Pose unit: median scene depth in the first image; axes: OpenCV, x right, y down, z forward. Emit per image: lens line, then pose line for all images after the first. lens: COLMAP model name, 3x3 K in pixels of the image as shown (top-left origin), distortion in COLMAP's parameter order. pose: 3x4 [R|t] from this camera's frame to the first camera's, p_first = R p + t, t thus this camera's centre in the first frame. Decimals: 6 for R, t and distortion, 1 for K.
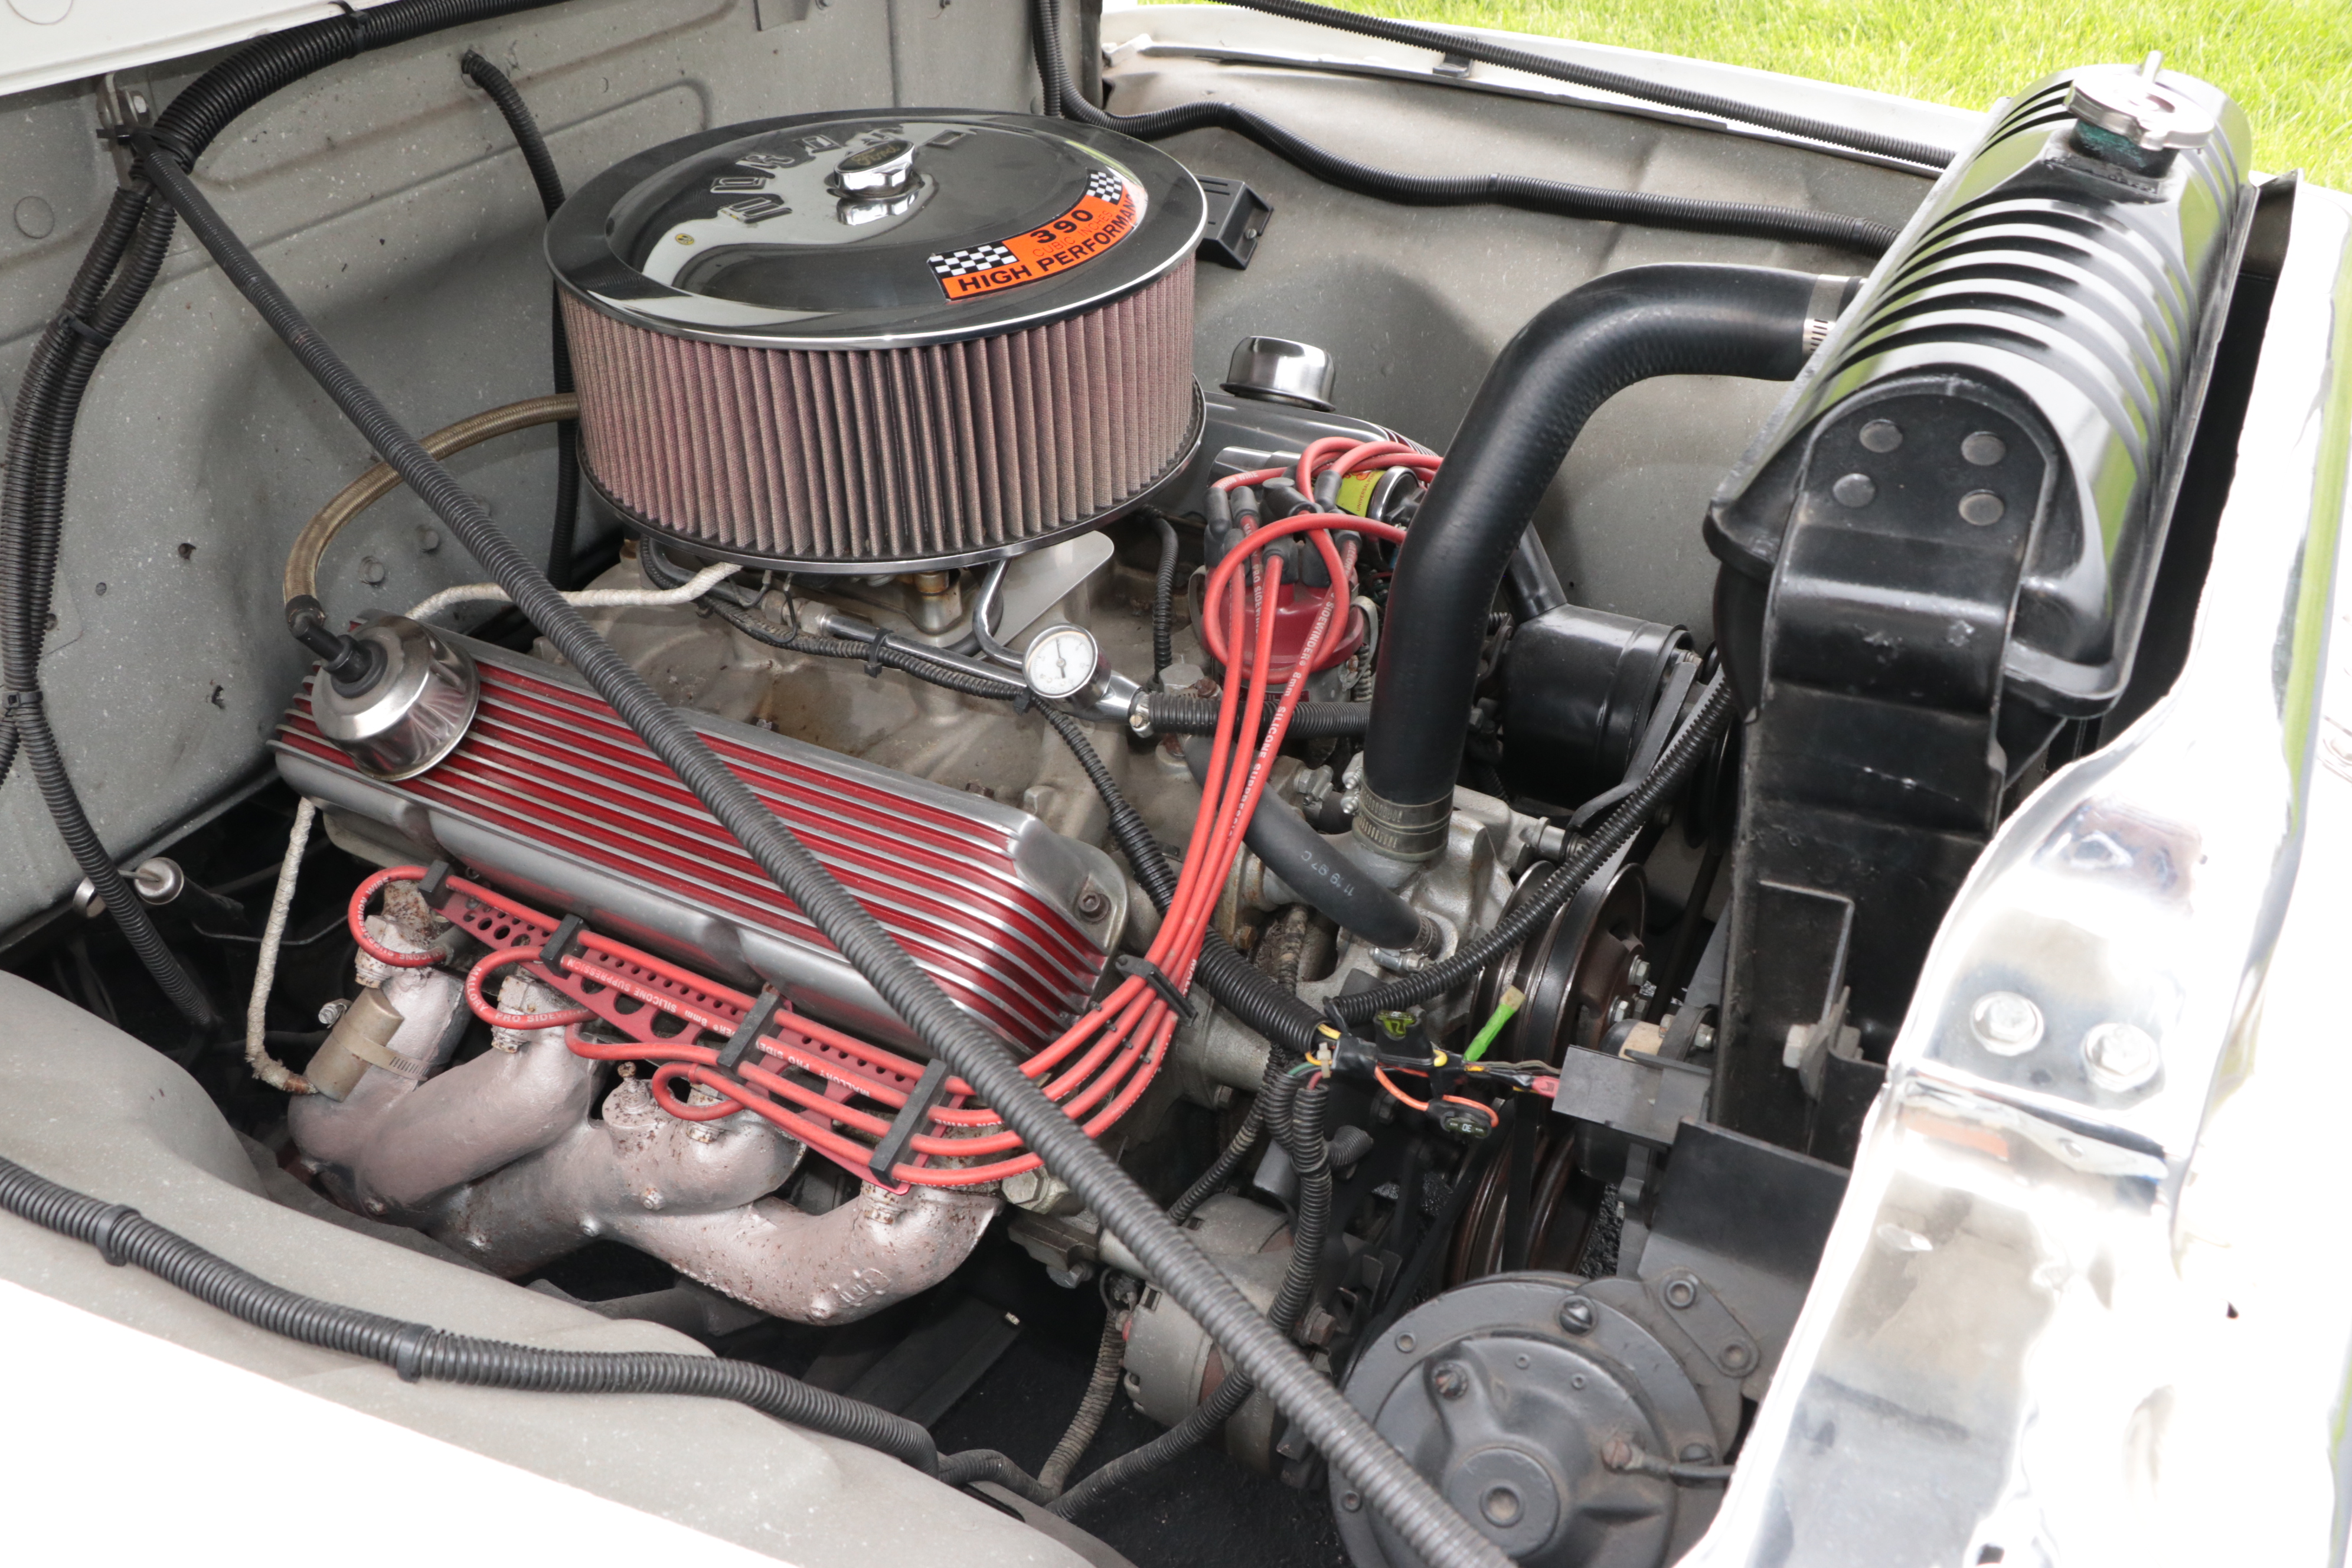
lens RADIAL K [[1984.6, 0, 1119.4], [0, 1984.6, 742.4], [0, 0, 1]] dist [-0.171403, 0.192034]
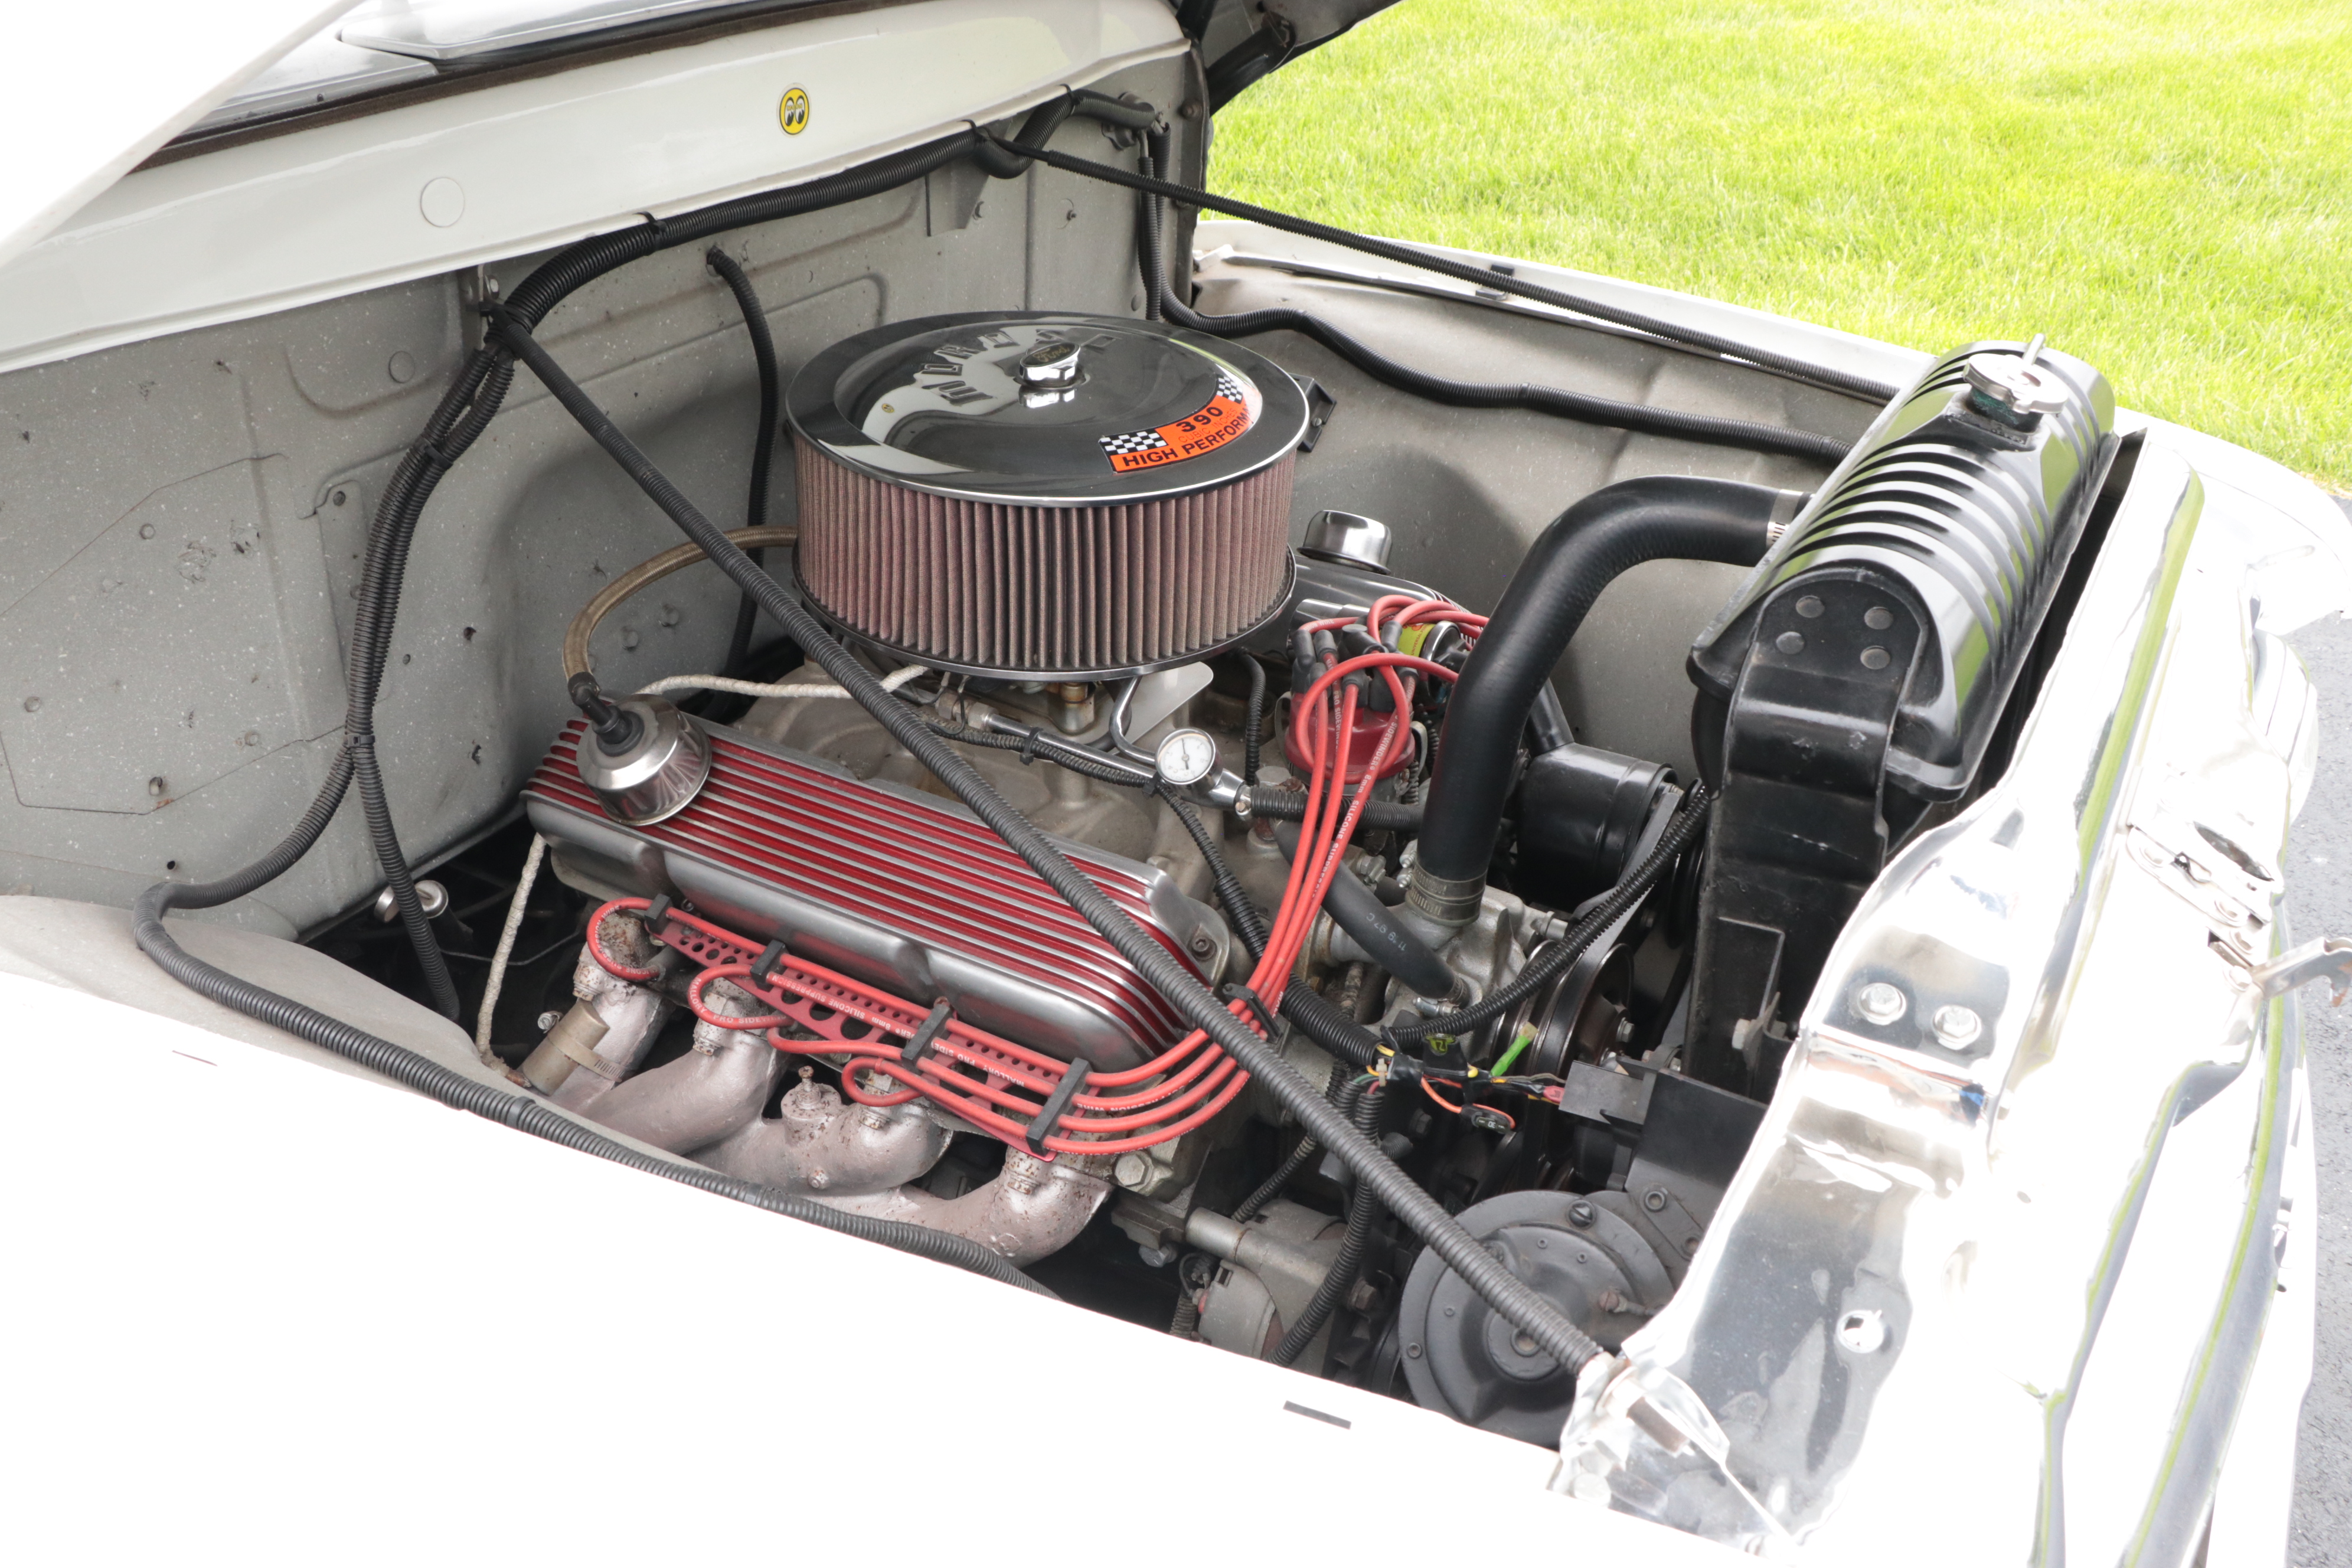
lens RADIAL K [[1984.6, 0, 1119.4], [0, 1984.6, 742.4], [0, 0, 1]] dist [-0.171403, 0.192034]
pose [[0.998636, 0.051951, 0.005244, -0.074901], [-0.051383, 0.995616, -0.078154, 0.049413], [-0.009281, 0.077778, 0.996928, -0.261952]]
